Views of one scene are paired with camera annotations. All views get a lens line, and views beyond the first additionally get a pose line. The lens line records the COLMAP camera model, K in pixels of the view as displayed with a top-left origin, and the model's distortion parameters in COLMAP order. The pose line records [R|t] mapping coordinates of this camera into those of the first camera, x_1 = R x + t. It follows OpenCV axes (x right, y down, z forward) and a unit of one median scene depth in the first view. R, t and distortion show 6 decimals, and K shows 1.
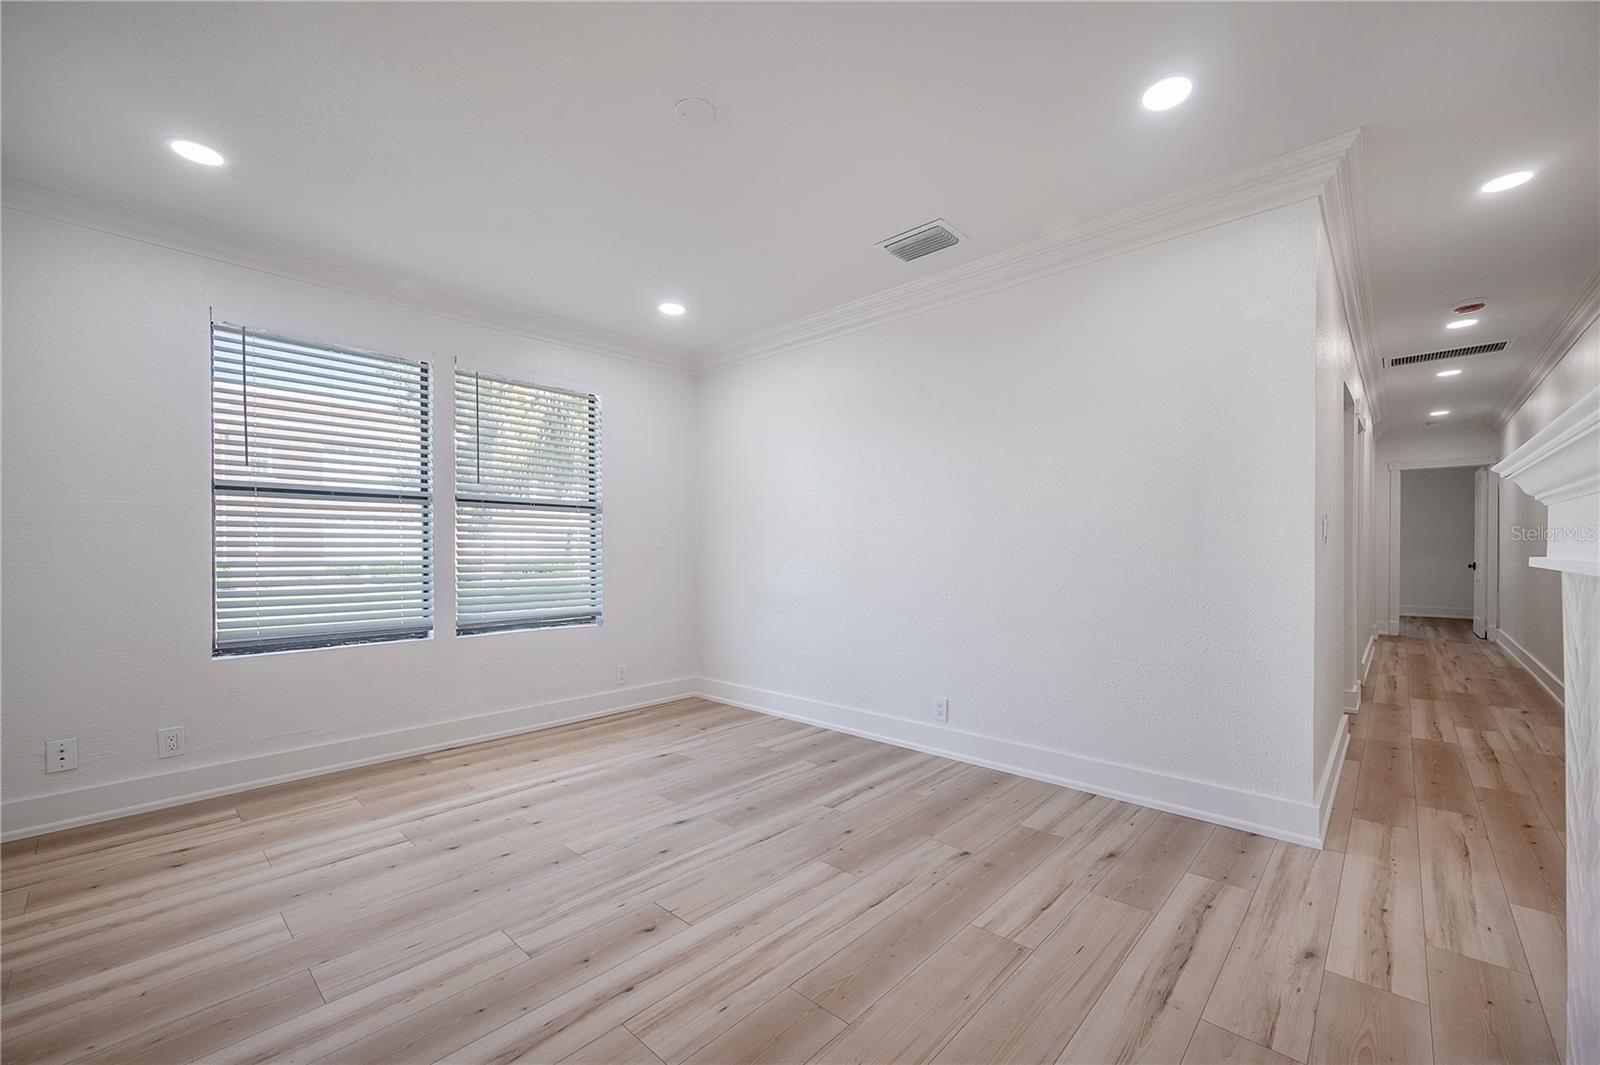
lens RADIAL K [[639.2, 0, 806.3], [0, 639.2, 531.4], [0, 0, 1]] dist [-0.003455, 0.000079]
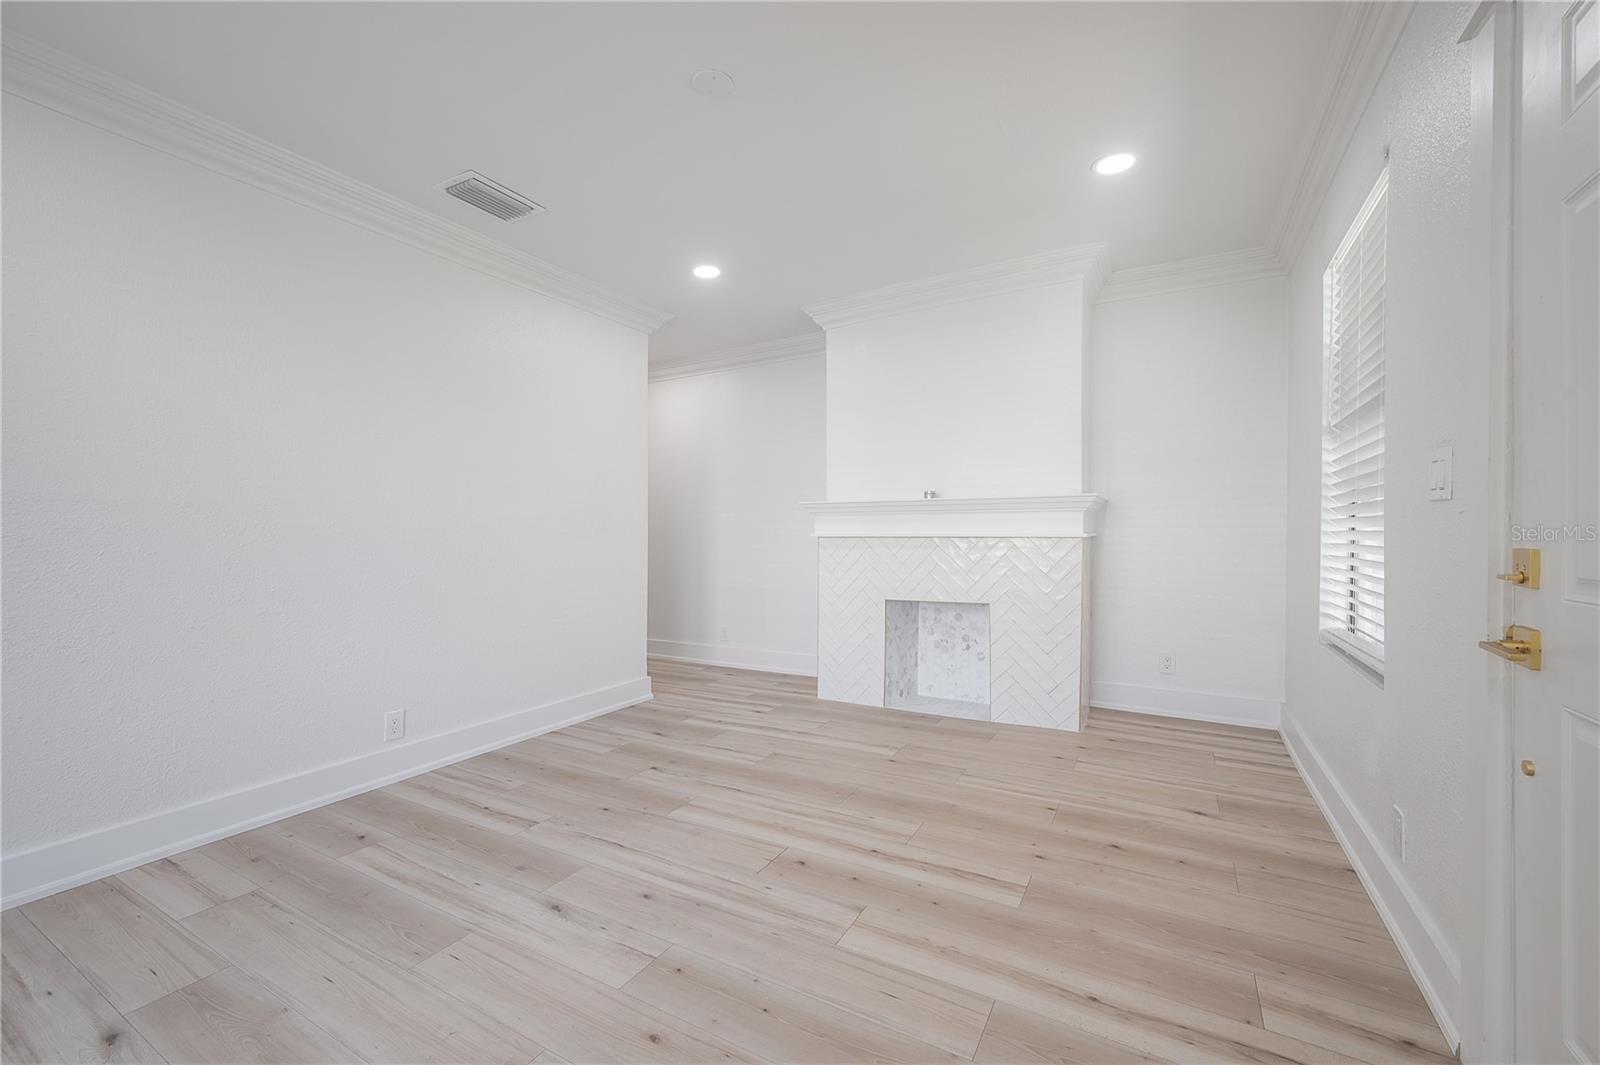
lens RADIAL K [[639.2, 0, 806.3], [0, 639.2, 531.4], [0, 0, 1]] dist [-0.003455, 0.000079]
pose [[-0.232085, 0.011668, 0.972626, -1.013431], [-0.022754, 0.999589, -0.017421, 0.037432], [-0.972429, -0.026175, -0.231724, 0.943129]]
